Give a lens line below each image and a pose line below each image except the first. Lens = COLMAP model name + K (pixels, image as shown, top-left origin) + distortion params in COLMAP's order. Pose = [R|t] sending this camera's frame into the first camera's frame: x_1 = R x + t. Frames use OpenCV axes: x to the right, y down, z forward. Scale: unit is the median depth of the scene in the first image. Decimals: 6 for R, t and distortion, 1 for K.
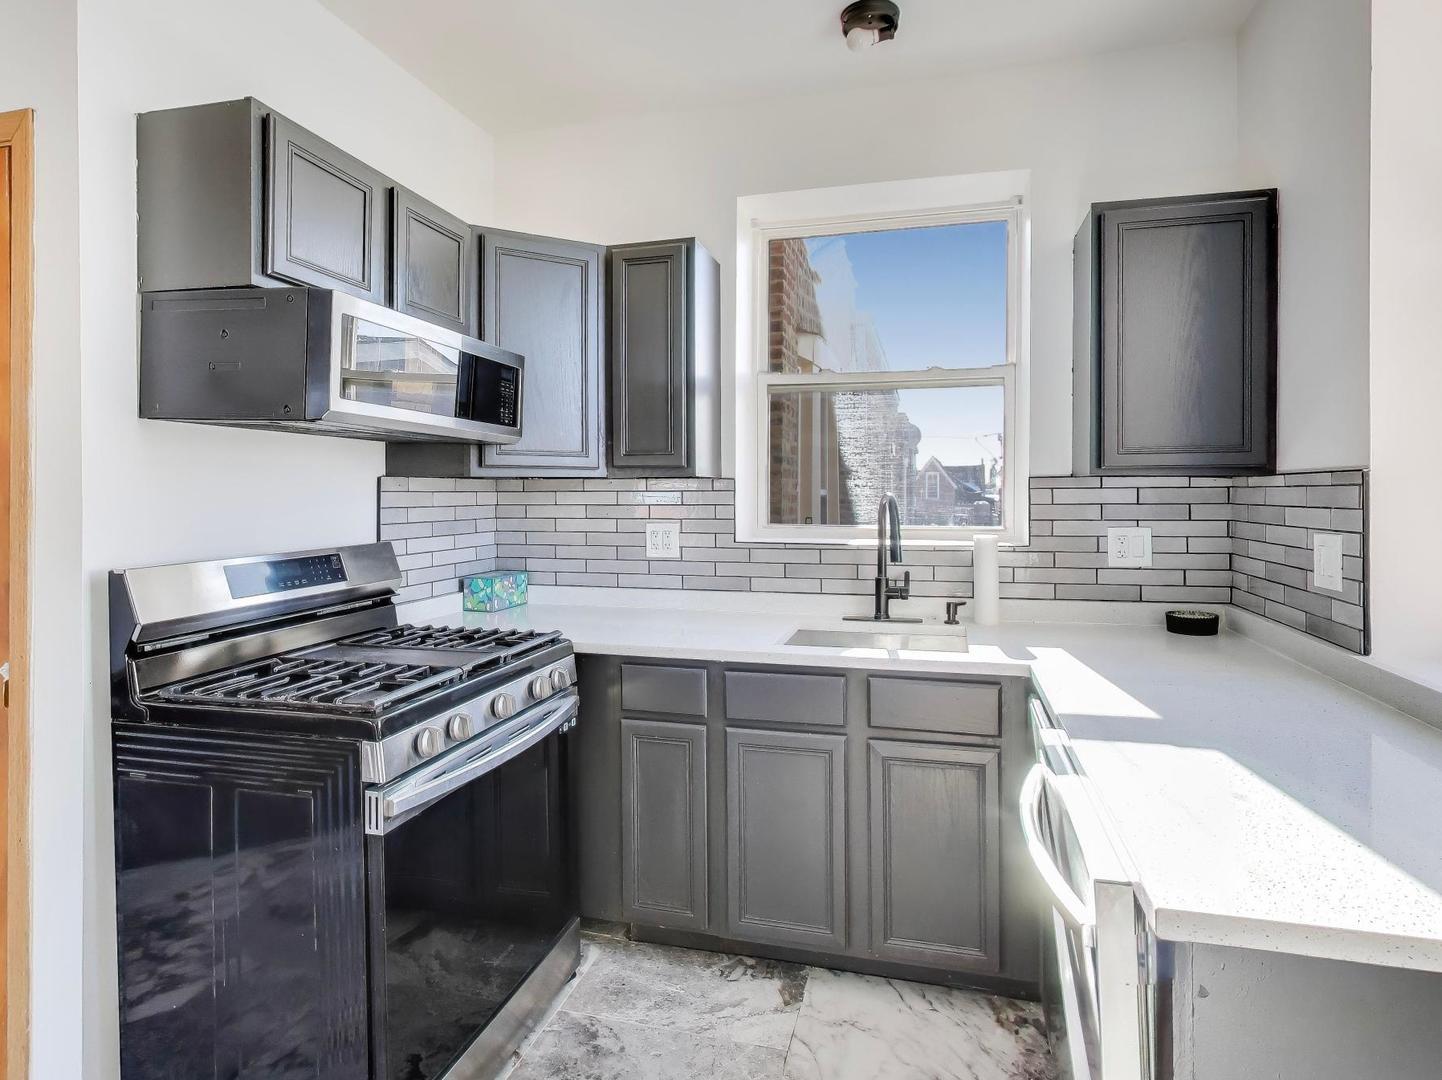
lens RADIAL K [[760.9, 0, 724.7], [0, 760.9, 496.9], [0, 0, 1]] dist [-0.000716, 0.000040]
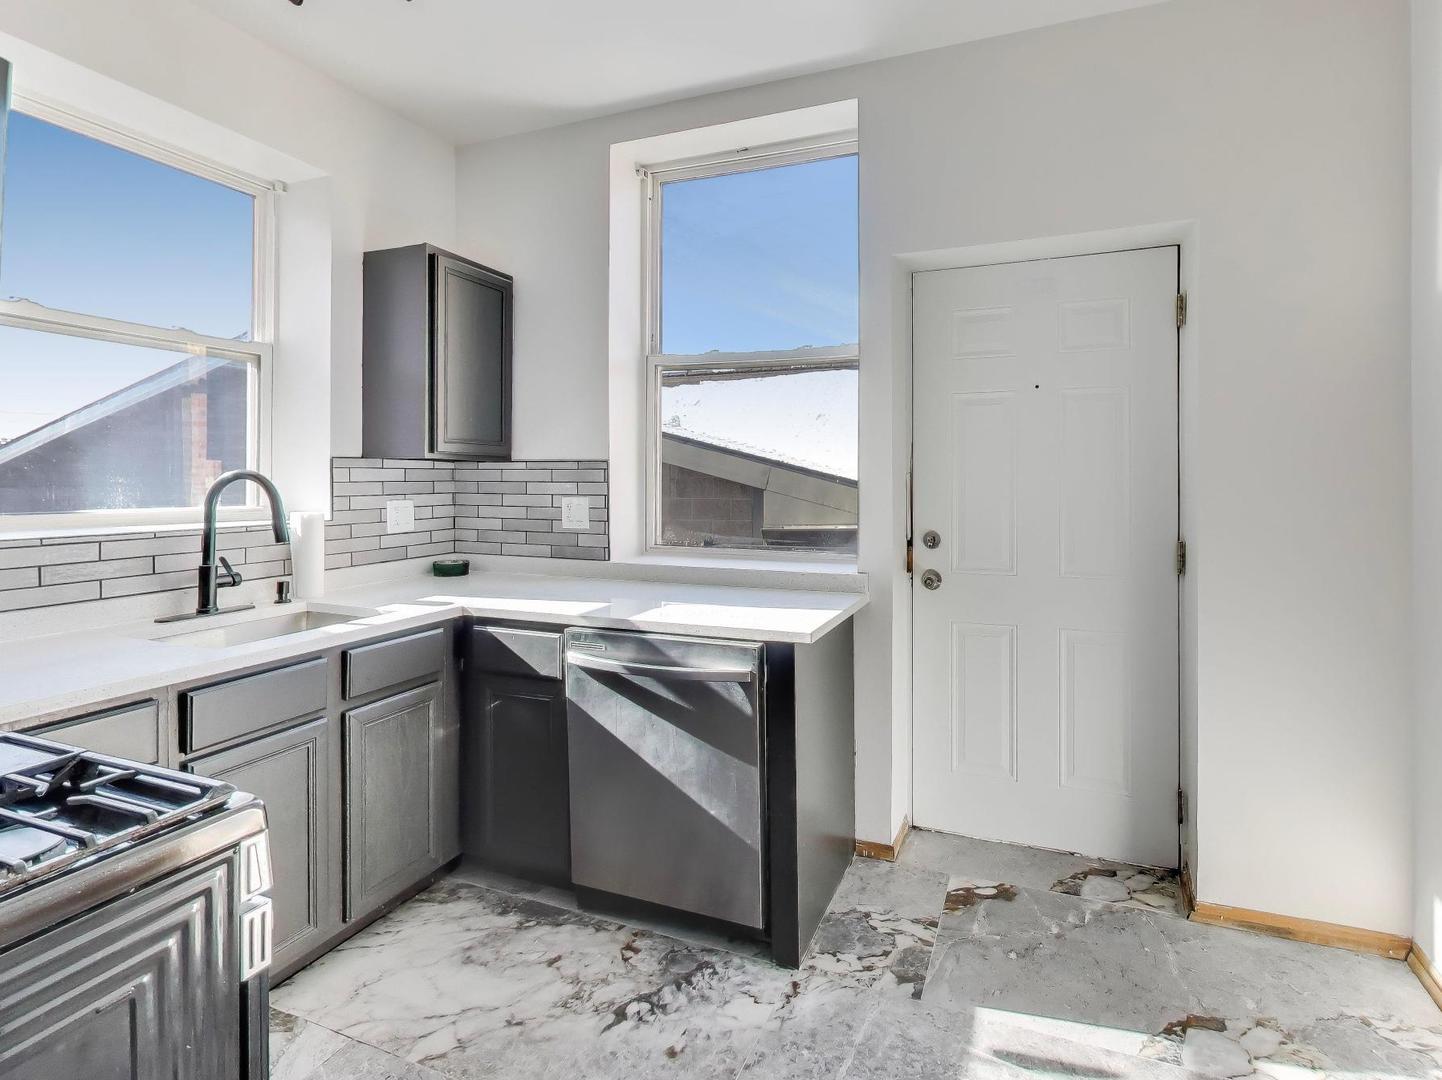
lens RADIAL K [[785.6, 0, 722.0], [0, 785.6, 477.6], [0, 0, 1]] dist [0.000957, 0.000288]
pose [[0.133644, 0.003695, 0.991023, -0.698996], [-0.000097, 0.999993, -0.003716, 0.007972], [-0.991029, 0.000400, 0.133643, 0.320314]]
